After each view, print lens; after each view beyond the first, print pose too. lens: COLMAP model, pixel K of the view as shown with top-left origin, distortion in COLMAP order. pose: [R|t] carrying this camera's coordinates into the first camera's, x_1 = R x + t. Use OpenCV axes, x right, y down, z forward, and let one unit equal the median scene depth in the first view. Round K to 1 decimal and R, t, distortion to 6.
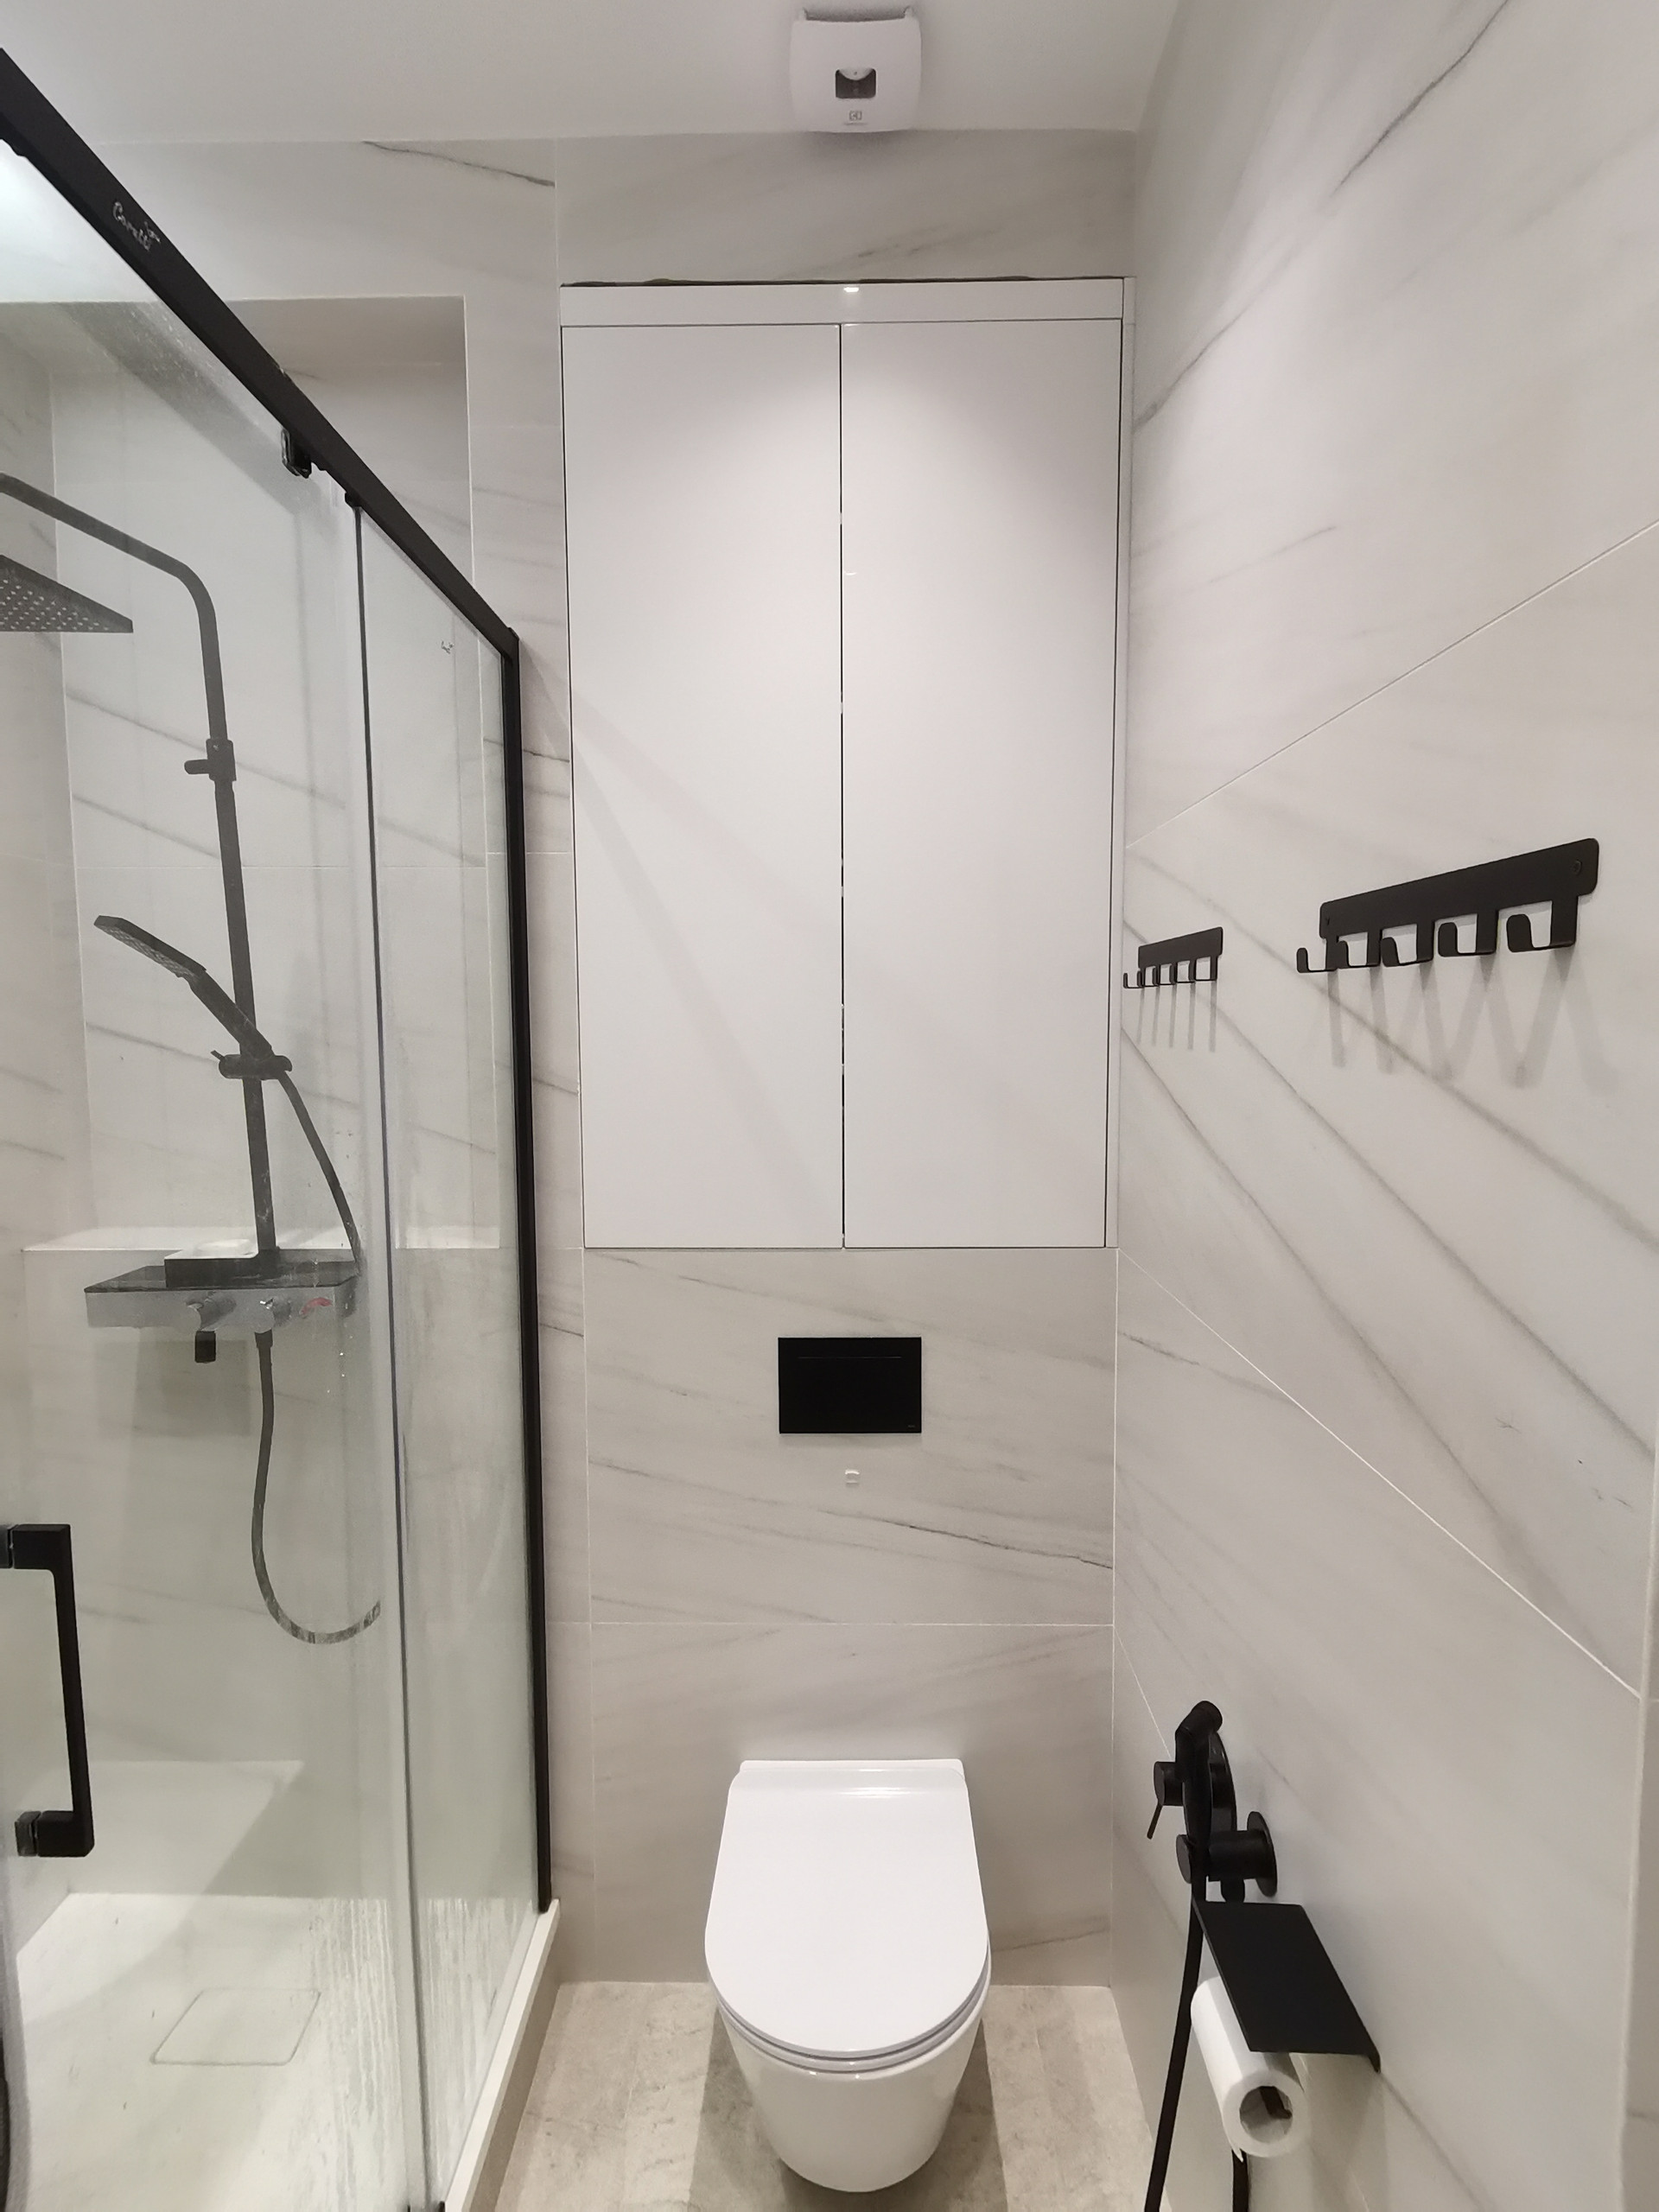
lens RADIAL K [[1110.0, 0, 829.5], [0, 1110.0, 1106.0], [0, 0, 1]] dist [0.006300, -0.008175]
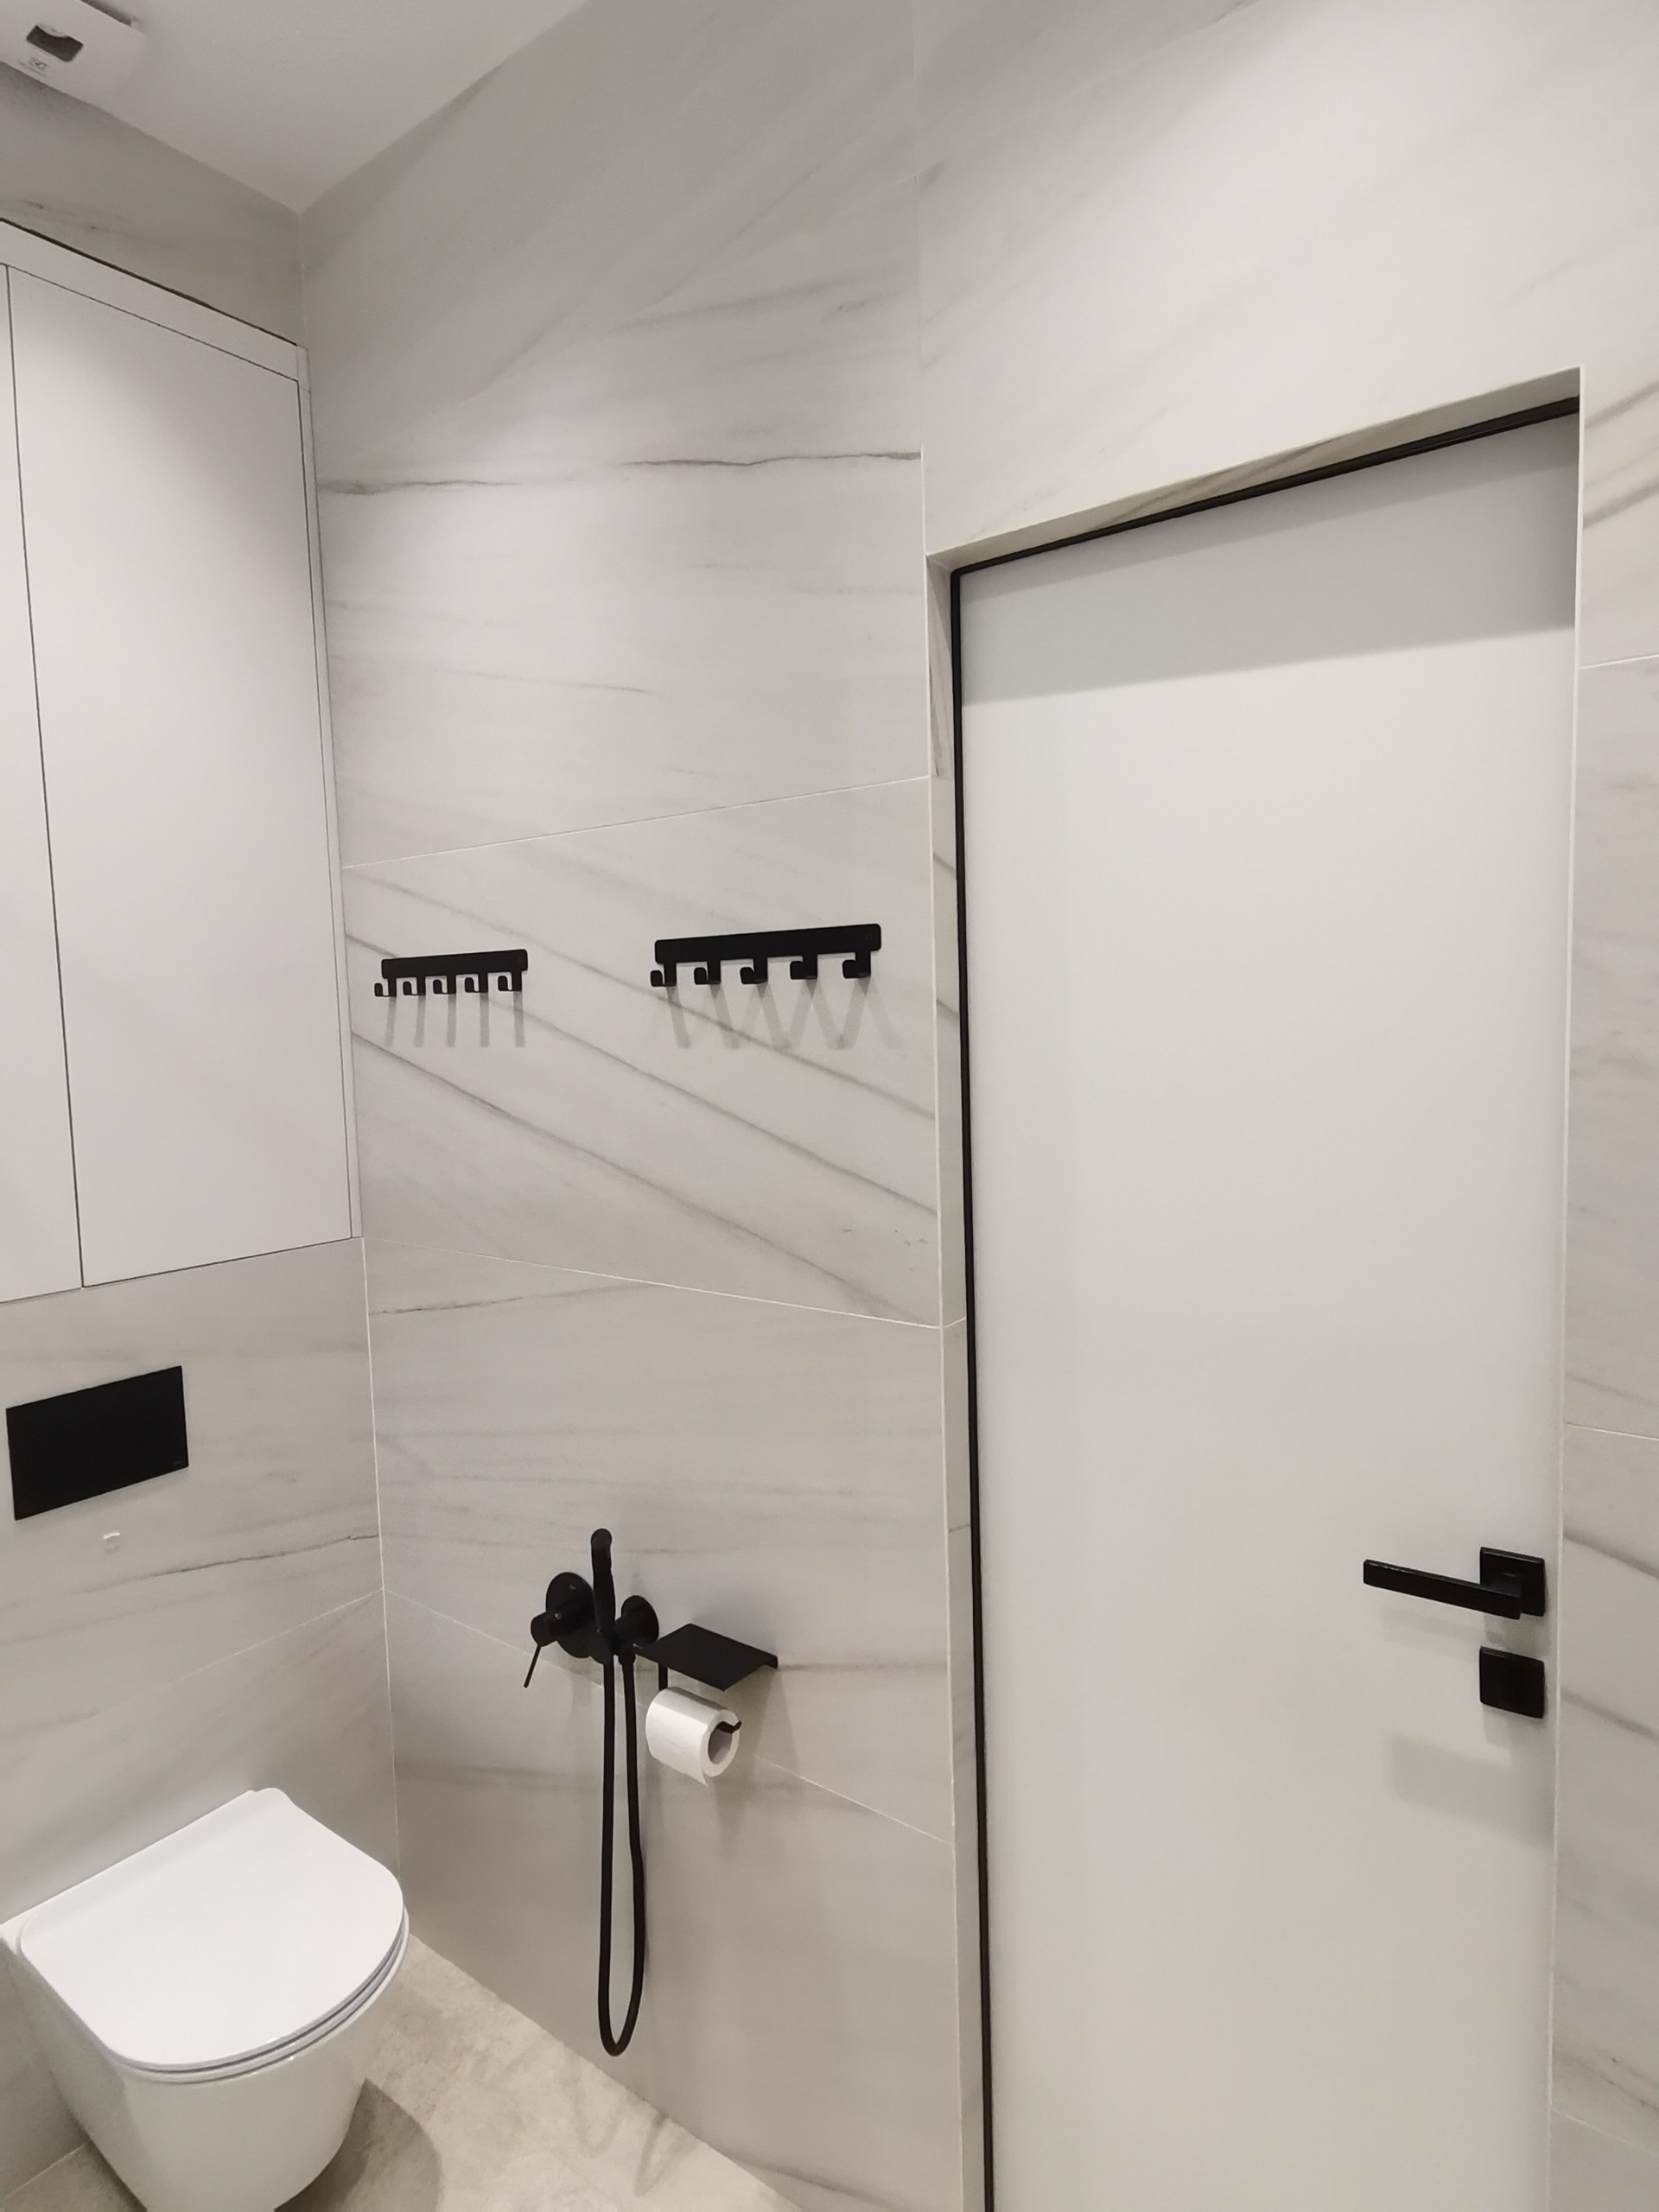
lens RADIAL K [[1306.8, 0, 829.5], [0, 1306.8, 1106.0], [0, 0, 1]] dist [-0.008418, -0.001827]
pose [[0.574220, -0.076540, 0.815116, -0.633253], [0.089957, 0.995491, 0.030106, 0.005231], [-0.813744, 0.056038, 0.578516, -0.136929]]
